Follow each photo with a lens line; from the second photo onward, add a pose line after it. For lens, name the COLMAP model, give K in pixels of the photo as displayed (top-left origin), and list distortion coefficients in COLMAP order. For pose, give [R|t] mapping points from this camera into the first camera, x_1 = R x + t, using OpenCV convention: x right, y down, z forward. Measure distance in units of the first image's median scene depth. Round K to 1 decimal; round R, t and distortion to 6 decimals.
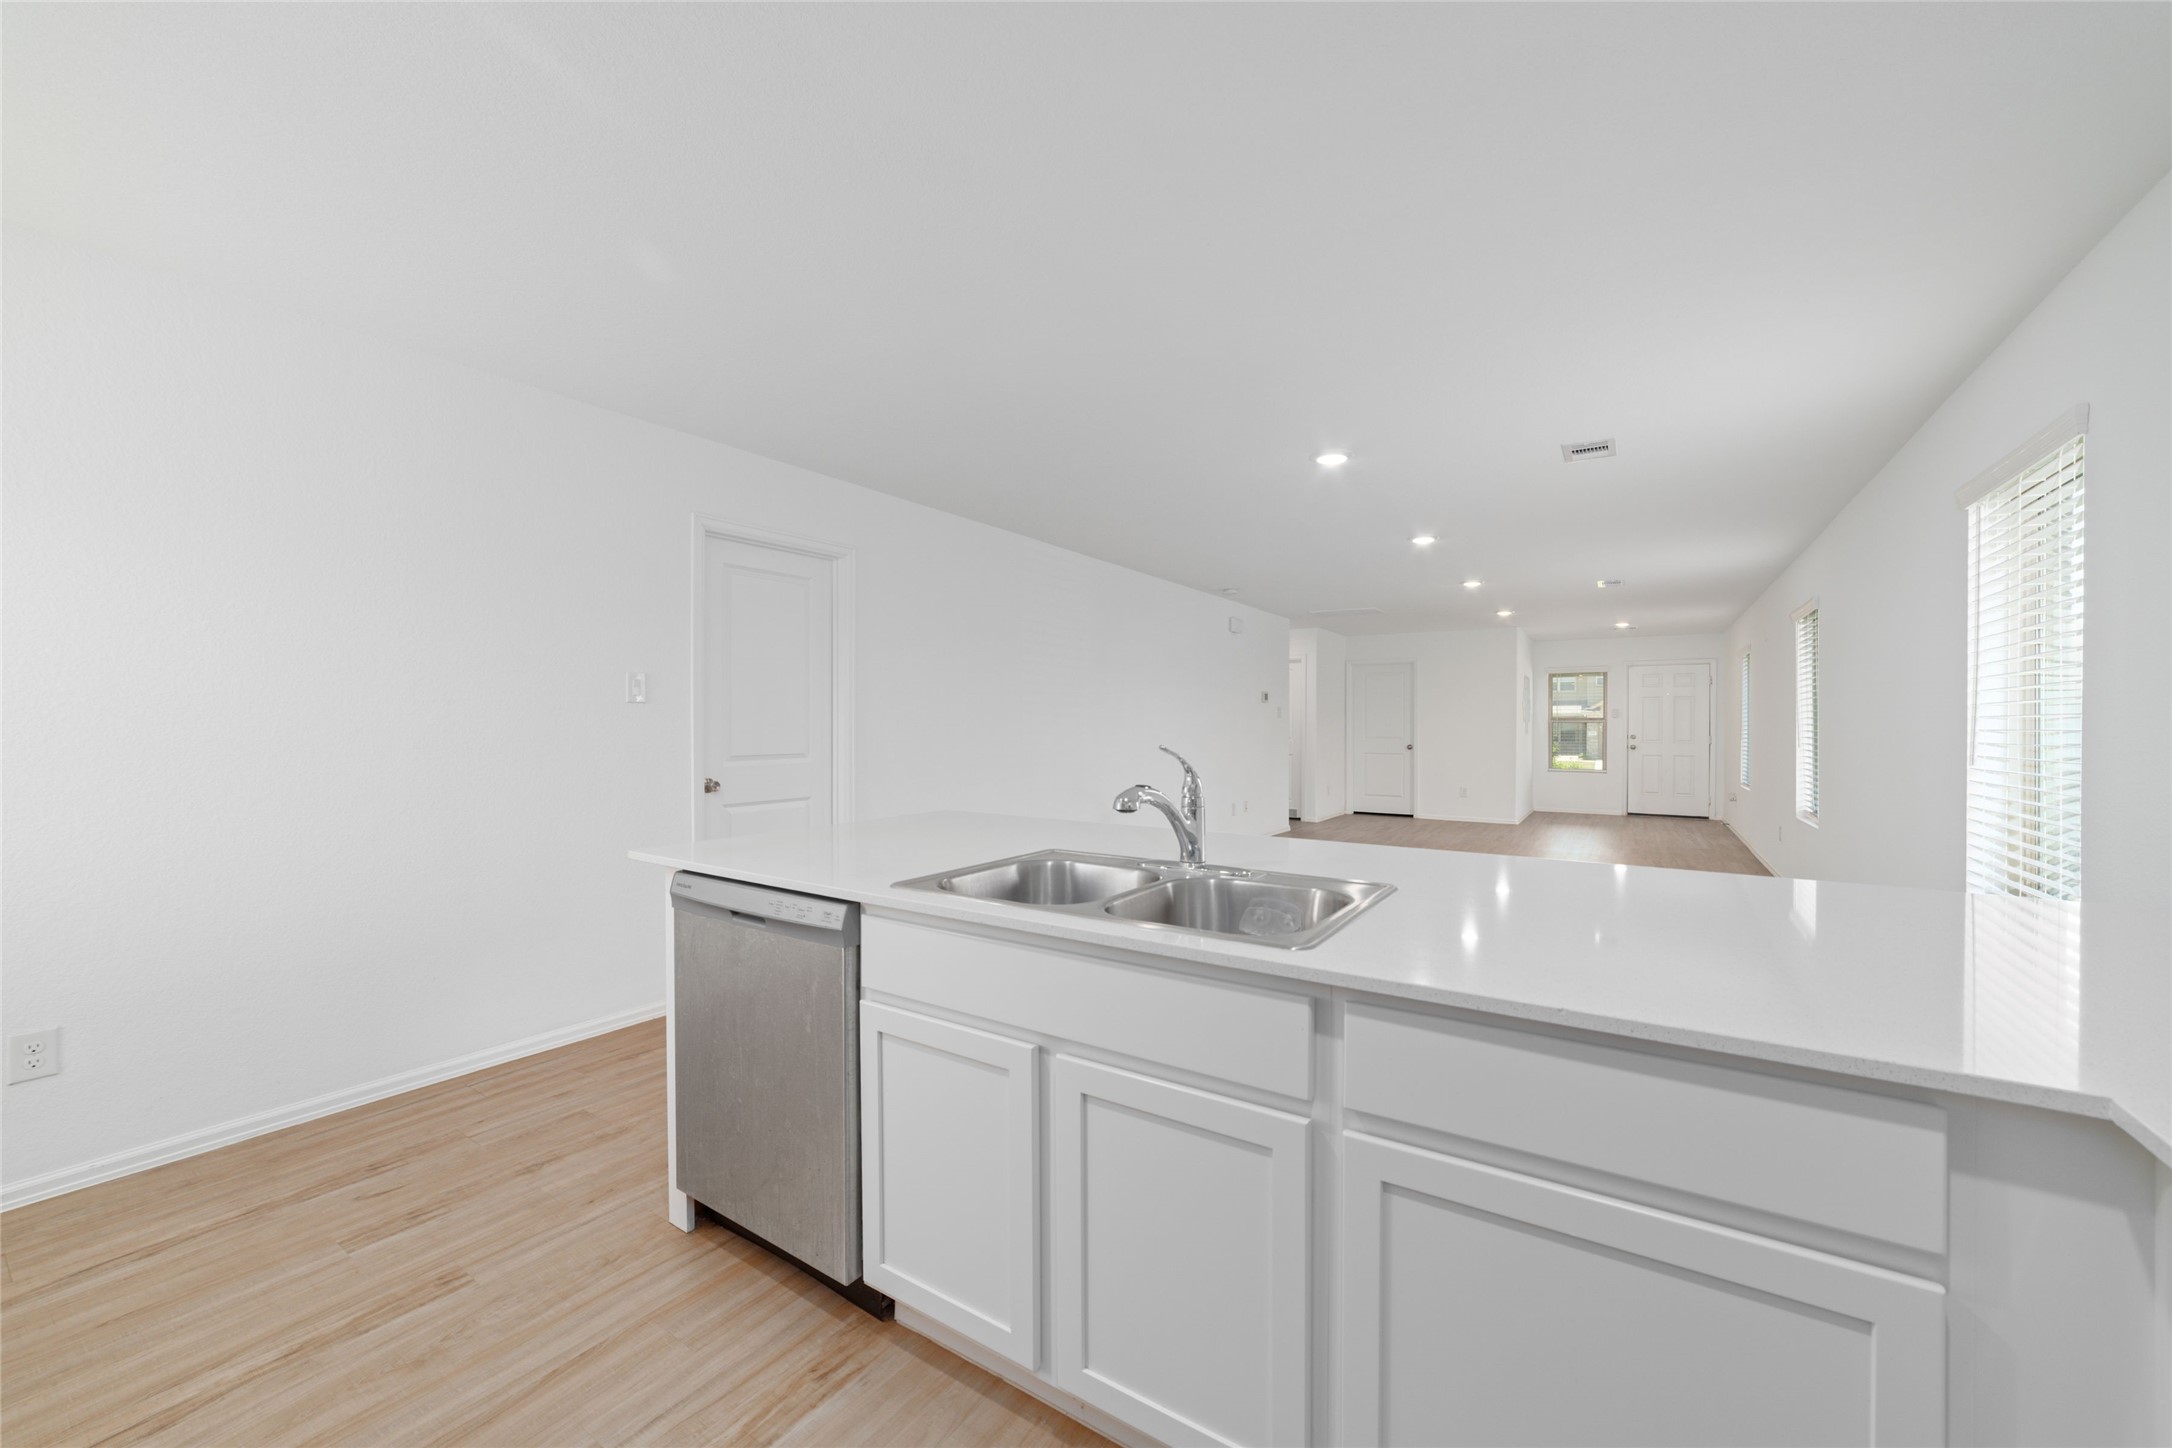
lens RADIAL K [[833.5, 0, 1082.2], [0, 833.5, 728.7], [0, 0, 1]] dist [-0.017409, 0.005862]
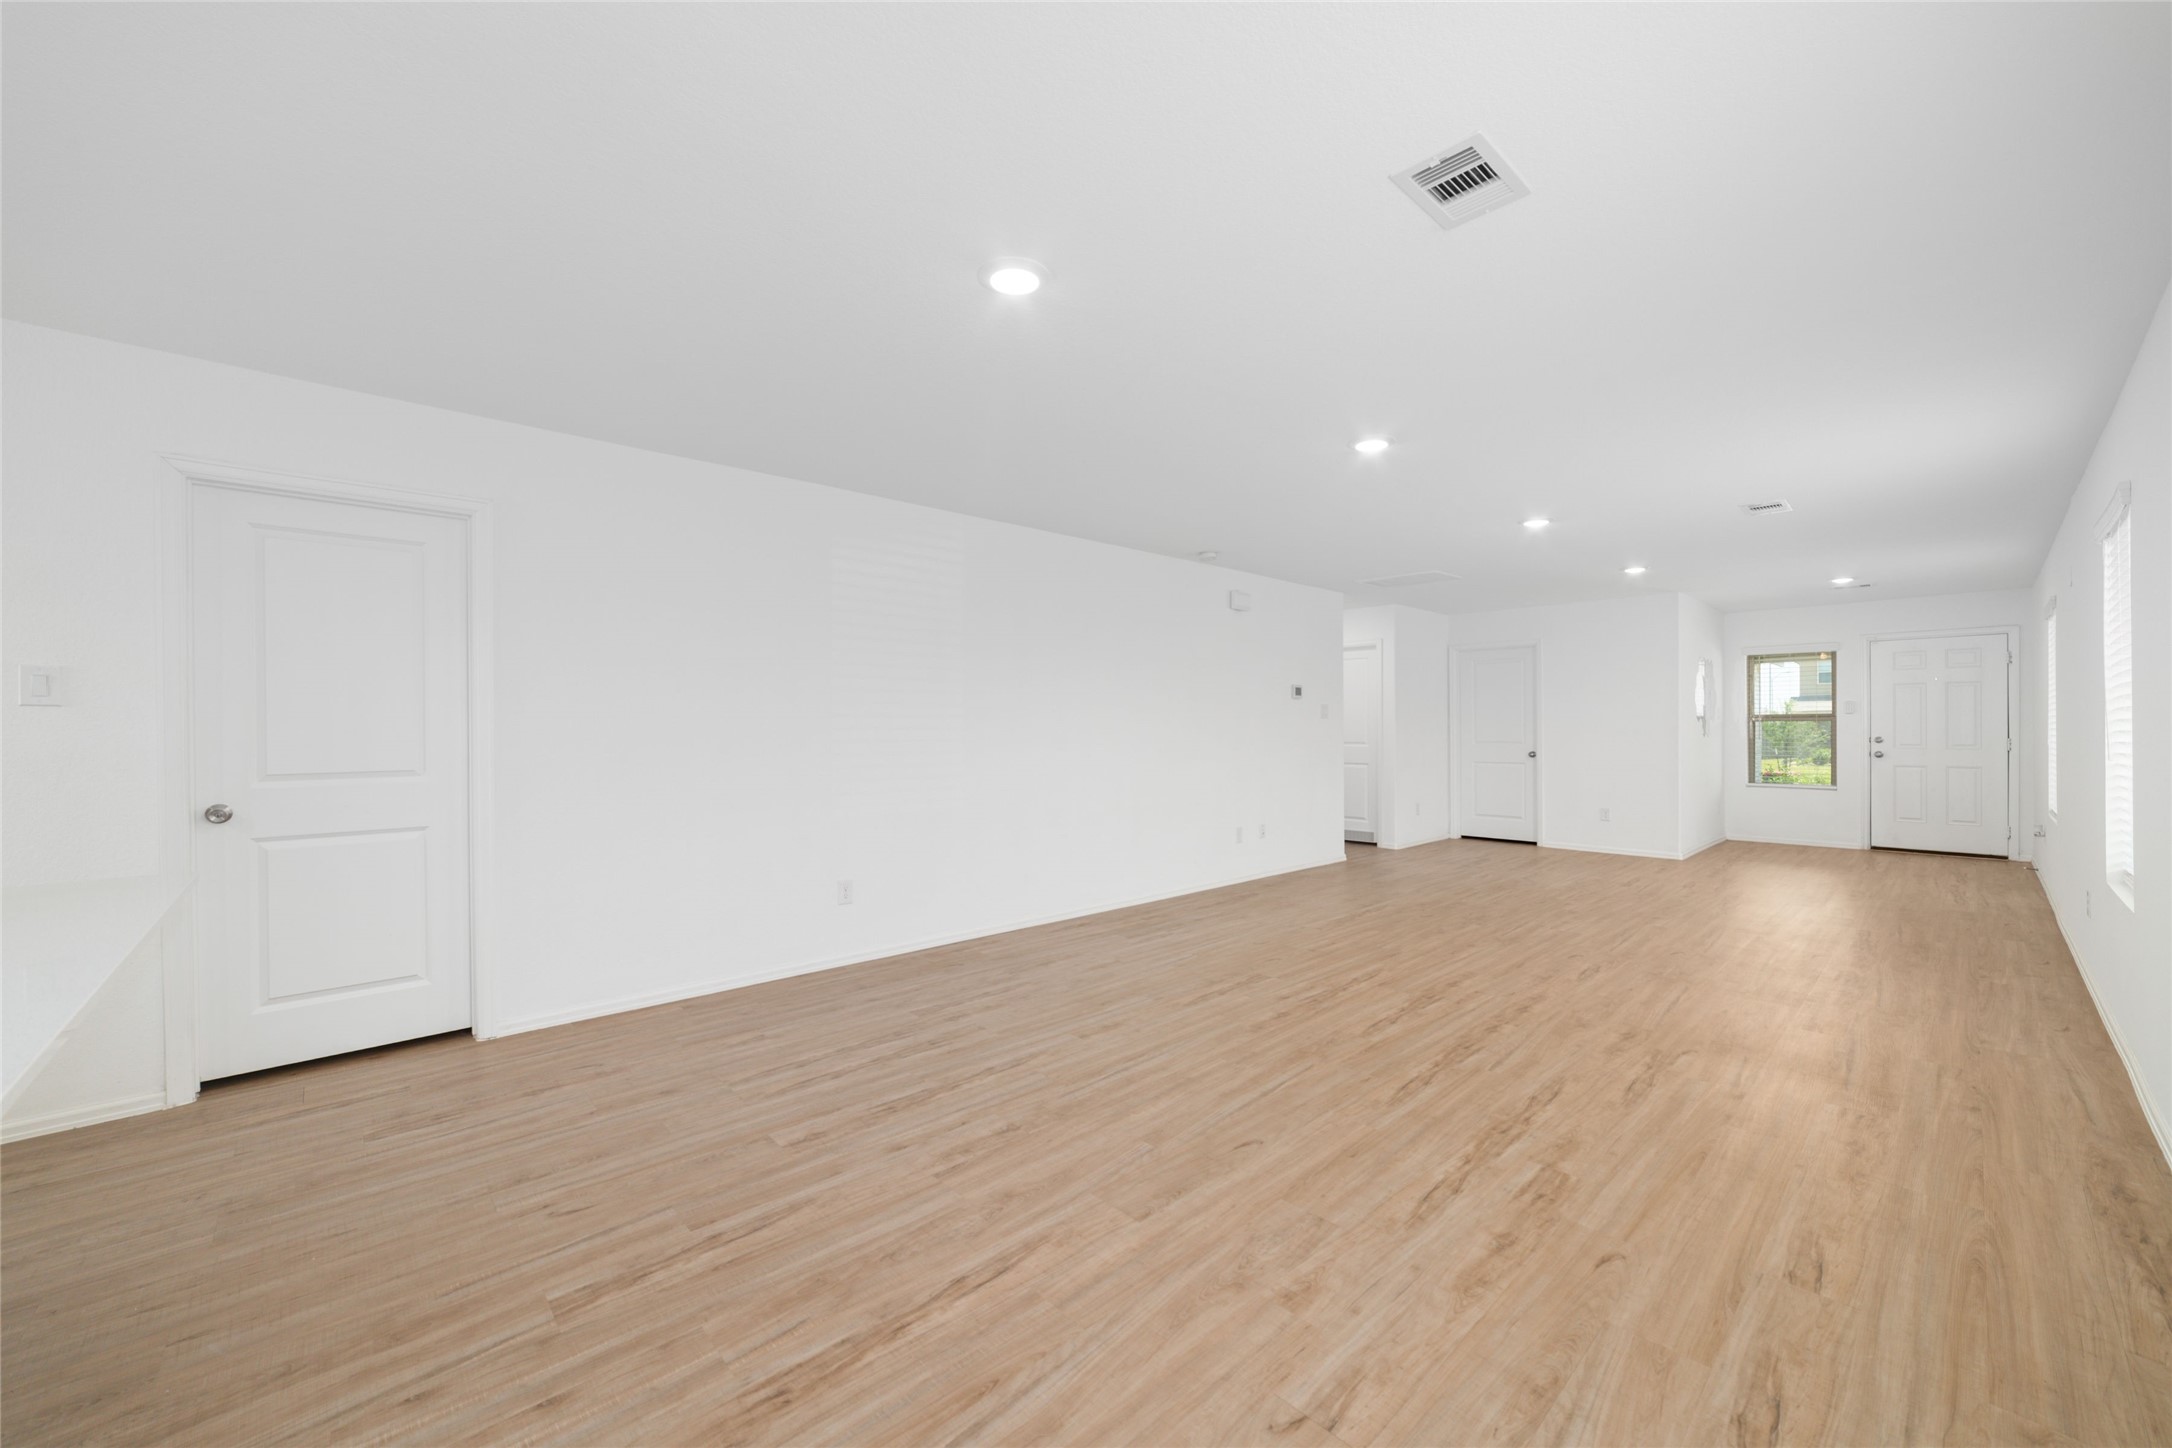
lens RADIAL K [[833.5, 0, 1082.2], [0, 833.5, 728.7], [0, 0, 1]] dist [-0.017409, 0.005862]
pose [[0.972355, -0.006215, -0.233424, 0.179537], [0.005402, 0.999977, -0.004125, -0.000796], [0.233444, 0.002750, 0.972366, 0.162911]]
